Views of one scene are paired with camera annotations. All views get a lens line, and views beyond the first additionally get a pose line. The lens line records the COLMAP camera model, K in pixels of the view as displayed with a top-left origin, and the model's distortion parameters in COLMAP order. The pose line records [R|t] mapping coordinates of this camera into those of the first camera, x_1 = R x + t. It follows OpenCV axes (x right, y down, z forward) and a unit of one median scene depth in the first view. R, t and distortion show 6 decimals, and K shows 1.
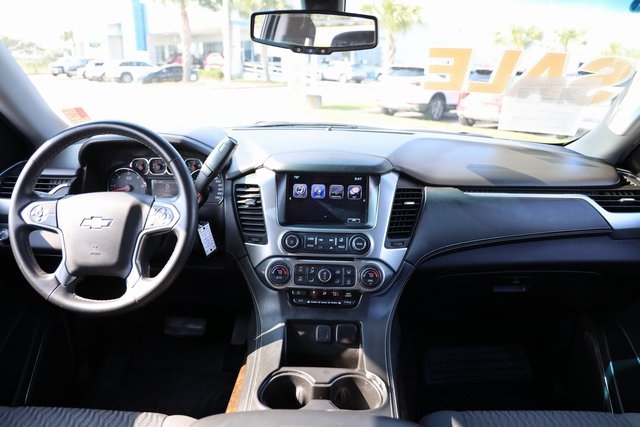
lens RADIAL K [[441.2, 0, 320.0], [0, 441.2, 213.5], [0, 0, 1]] dist [-0.067891, 0.001287]
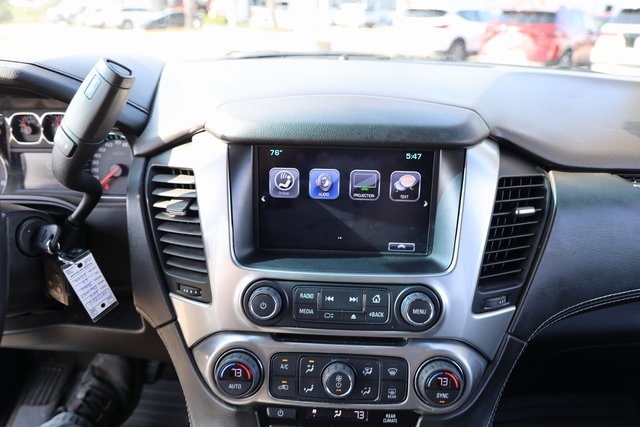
lens RADIAL K [[441.2, 0, 320.0], [0, 441.2, 213.5], [0, 0, 1]] dist [-0.067891, 0.001287]
pose [[0.999723, 0.001501, -0.023468, 0.002126], [0.001061, 0.994066, 0.108777, -0.069731], [0.023492, -0.108772, 0.993789, 0.549145]]
